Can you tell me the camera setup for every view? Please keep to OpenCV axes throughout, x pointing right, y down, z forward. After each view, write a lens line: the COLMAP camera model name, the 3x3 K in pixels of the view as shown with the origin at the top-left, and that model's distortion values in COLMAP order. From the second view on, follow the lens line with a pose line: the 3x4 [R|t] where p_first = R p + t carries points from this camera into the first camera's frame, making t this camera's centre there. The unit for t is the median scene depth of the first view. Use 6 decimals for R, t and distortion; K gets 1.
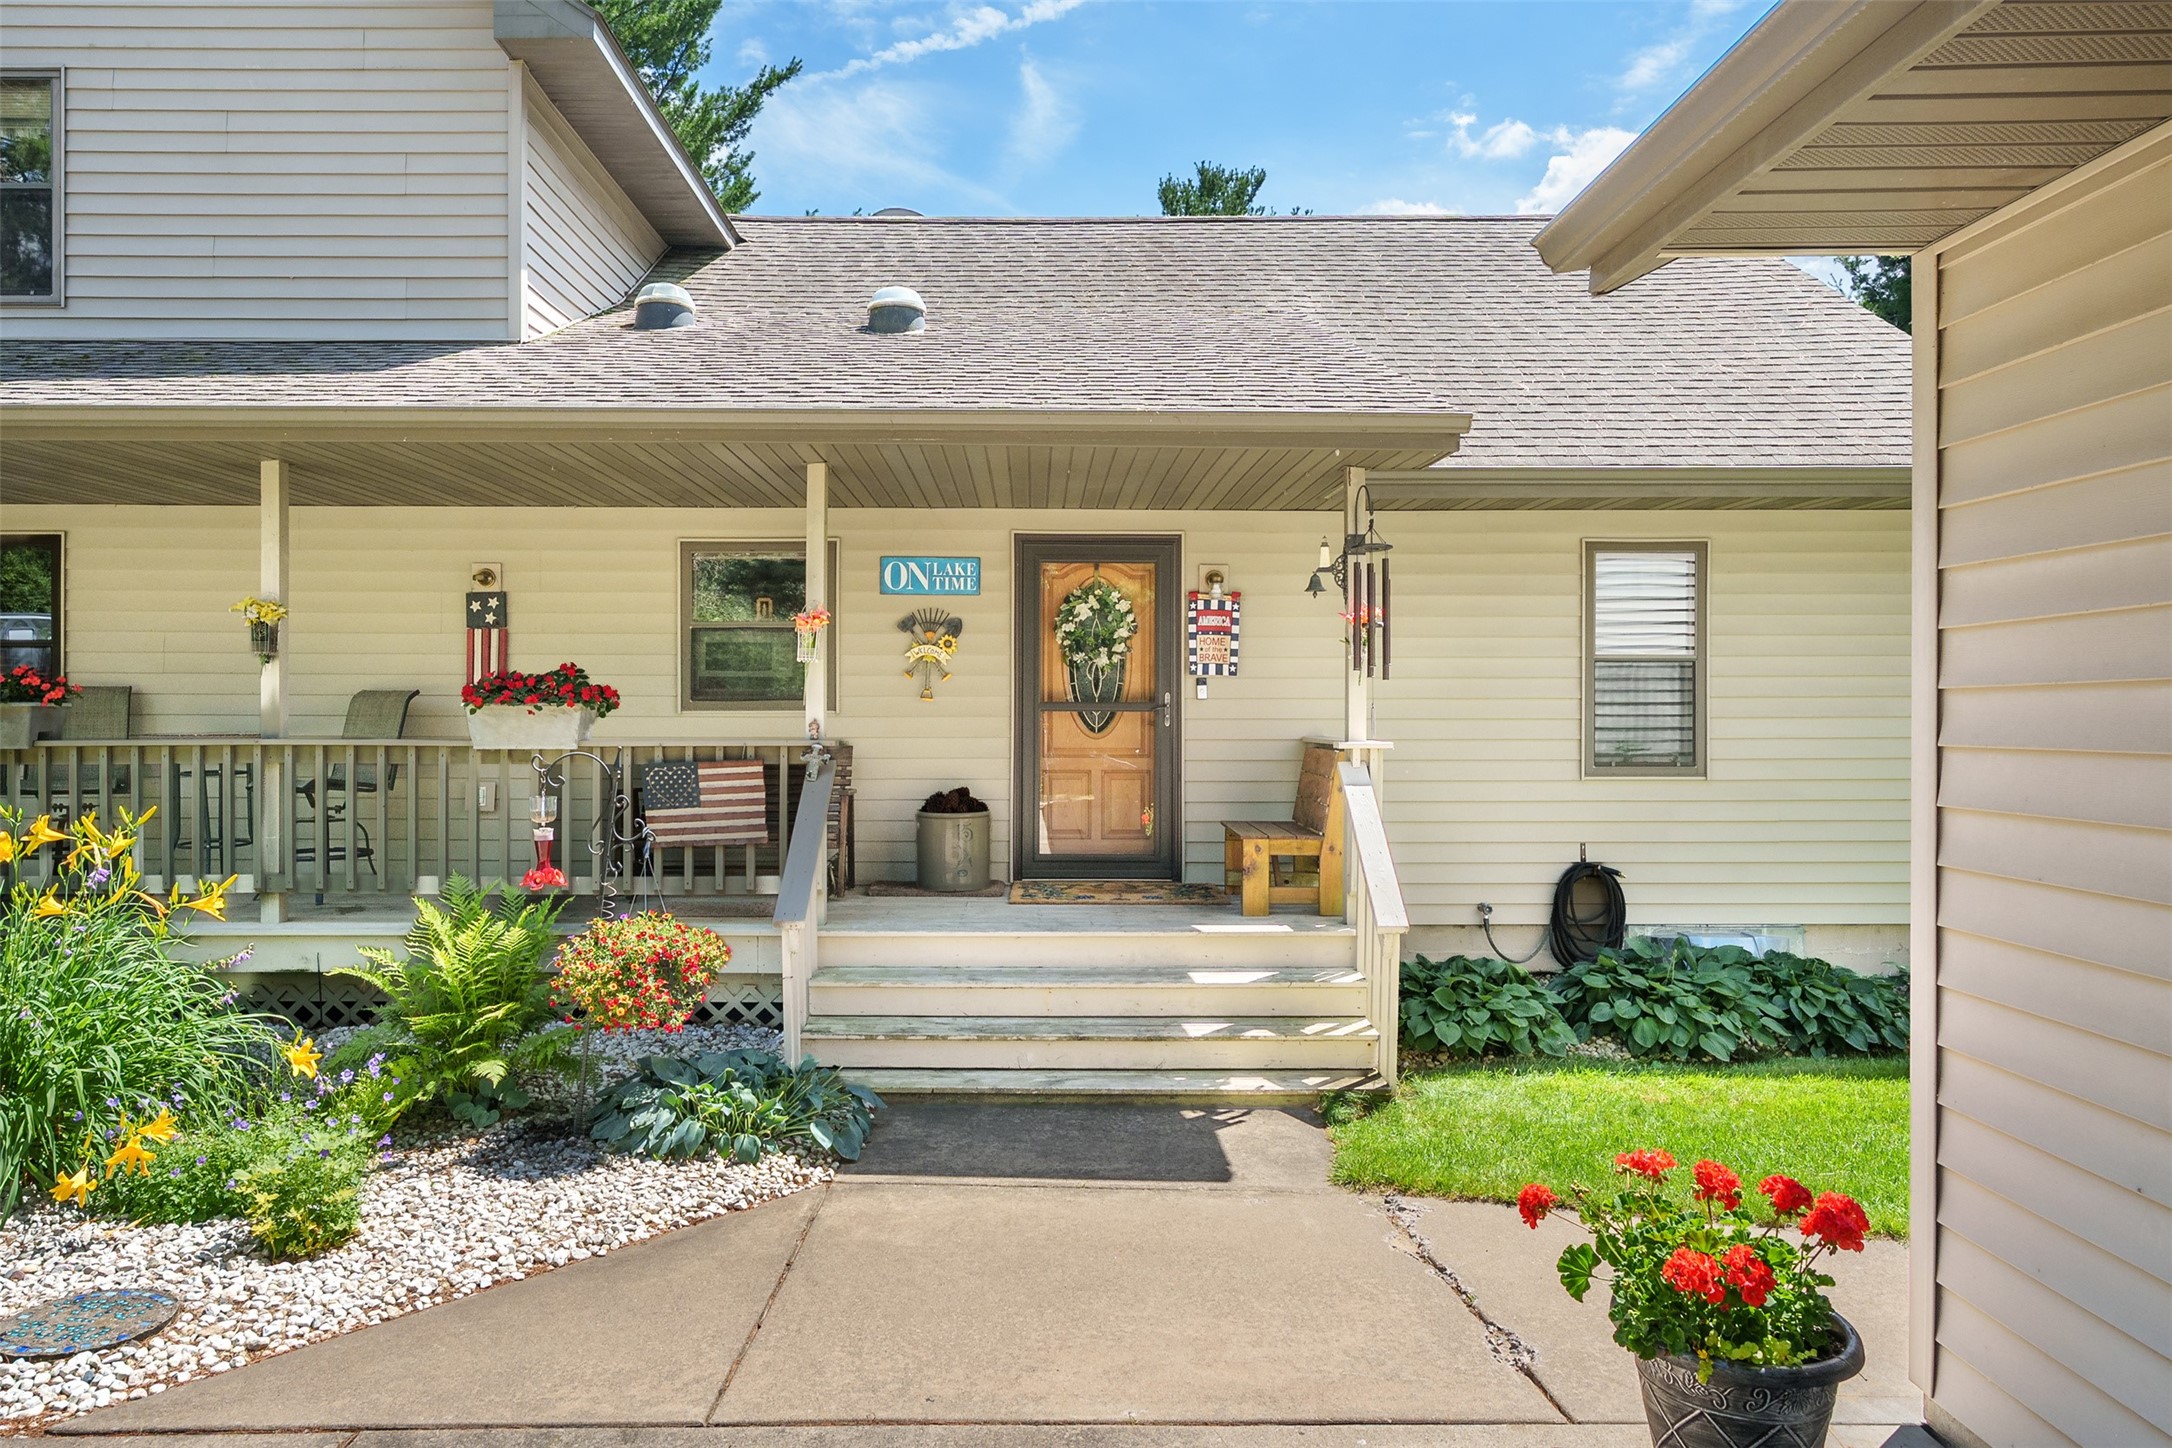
lens RADIAL K [[1373.6, 0, 1086.0], [0, 1373.6, 724.0], [0, 0, 1]] dist [-0.002985, -0.002218]
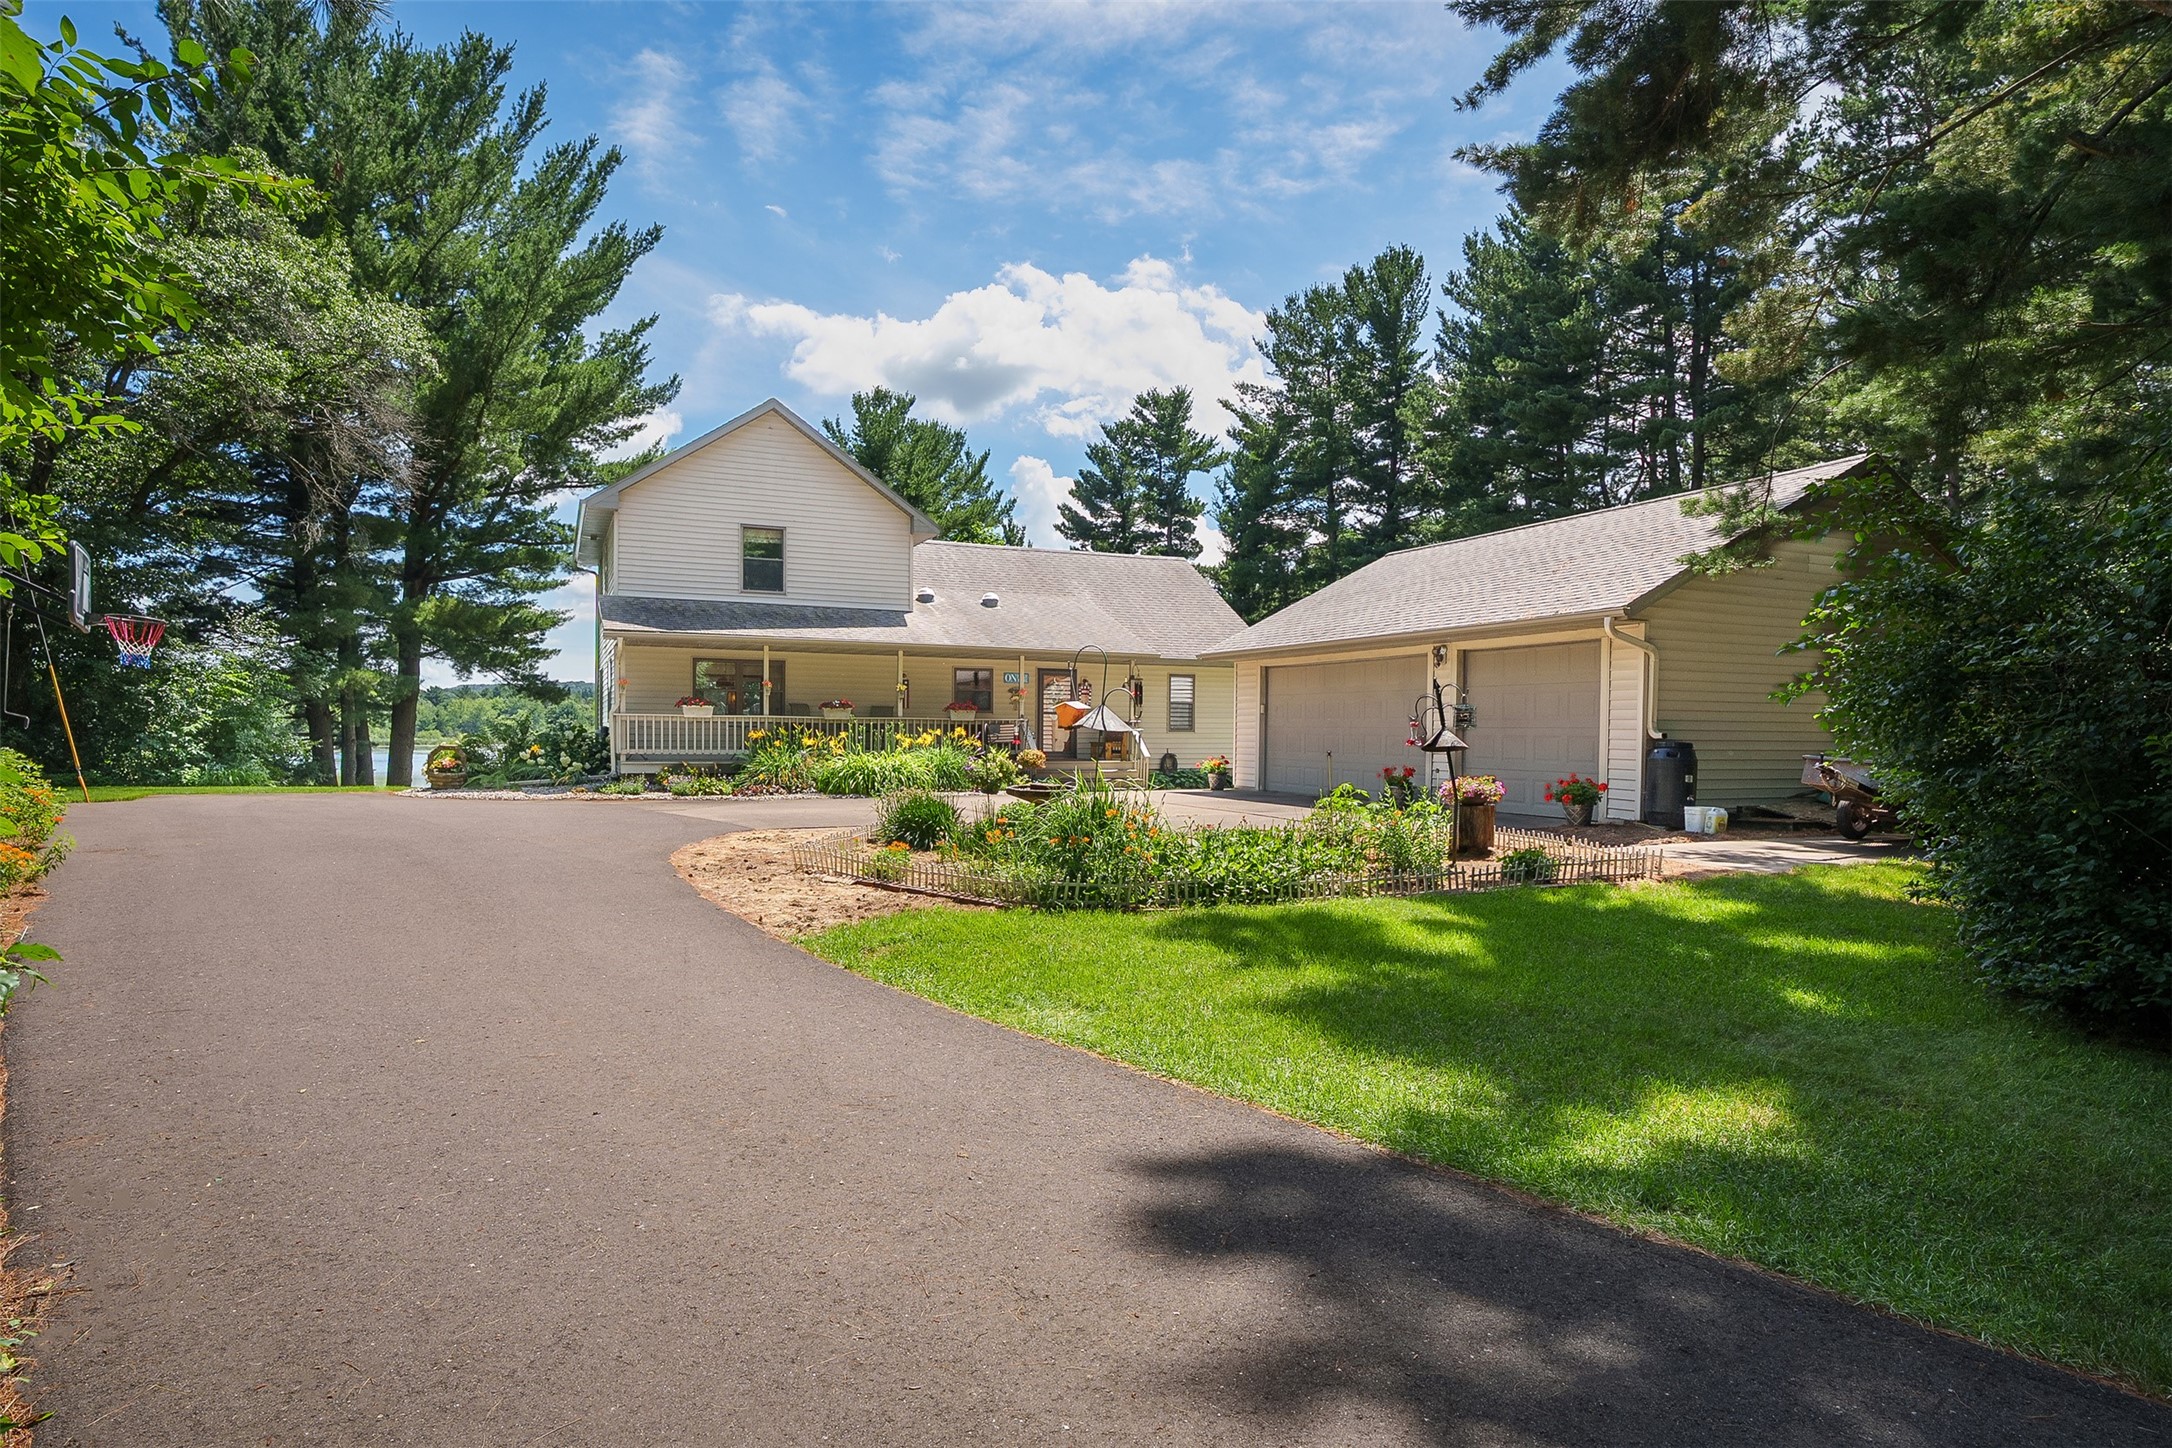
lens RADIAL K [[1175.0, 0, 1086.0], [0, 1175.0, 724.0], [0, 0, 1]] dist [0.000480, 0.000027]
pose [[0.921283, 0.011961, 0.388710, -1.219307], [-0.009153, 0.999917, -0.009077, 0.049959], [-0.388786, 0.004804, 0.921316, -2.120765]]
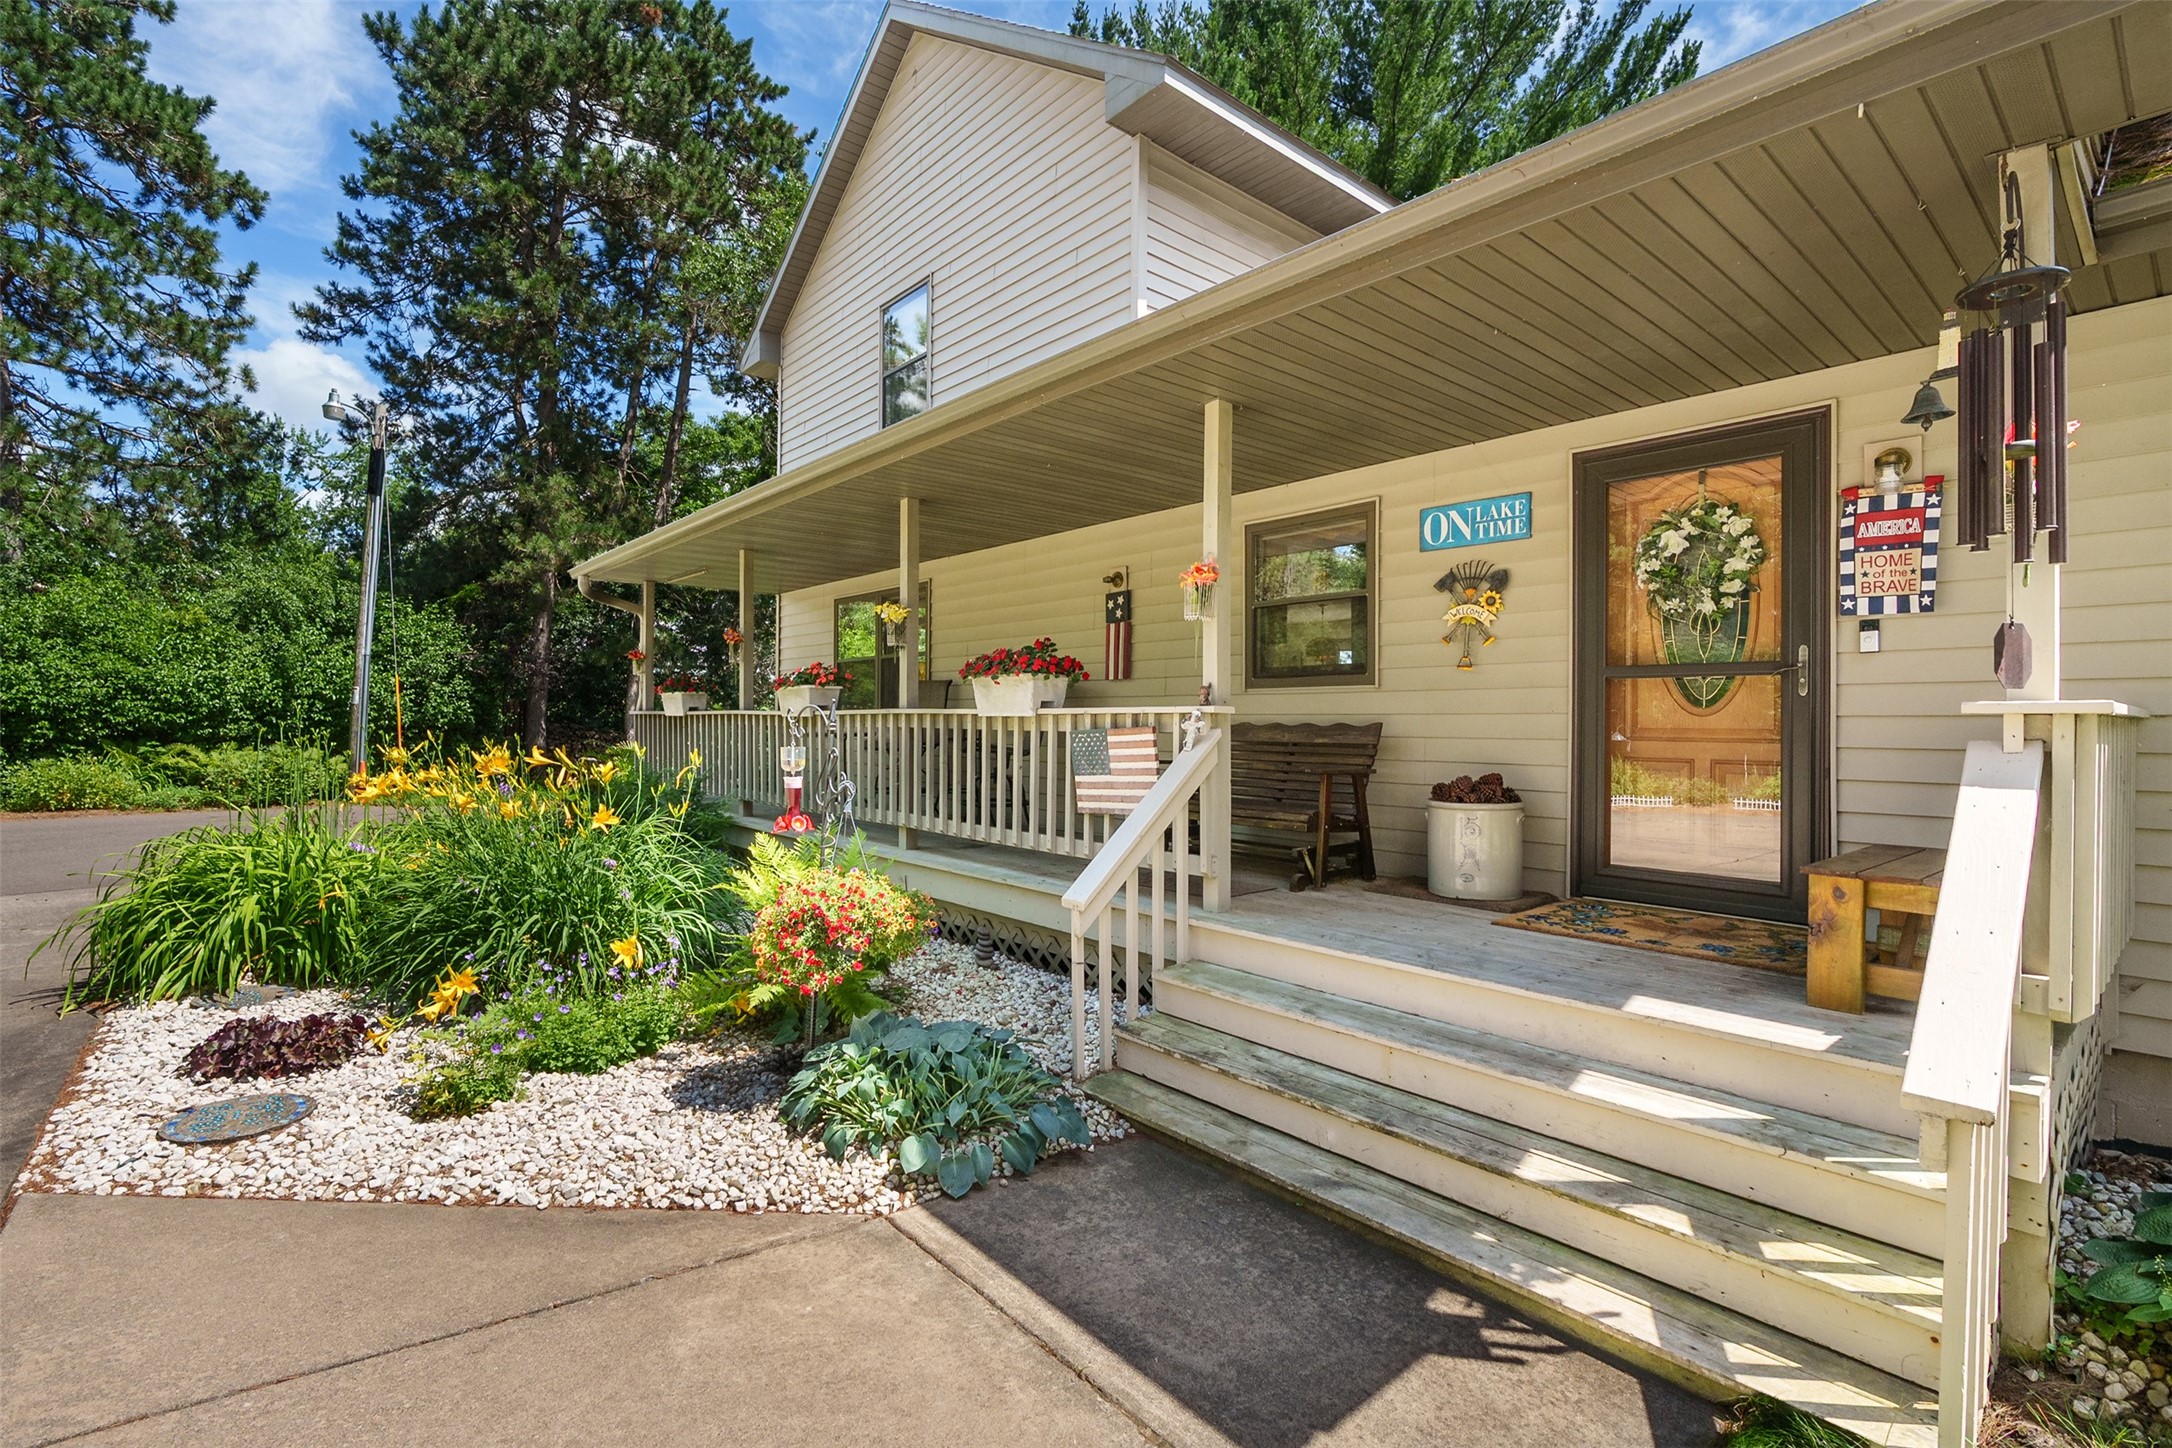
lens RADIAL K [[1006.8, 0, 1086.0], [0, 1006.8, 724.0], [0, 0, 1]] dist [-0.010649, 0.000220]
pose [[0.630567, 0.004067, -0.776124, 0.218246], [-0.012035, 0.999917, -0.004539, 0.021991], [0.776041, 0.012203, 0.630564, 0.424528]]
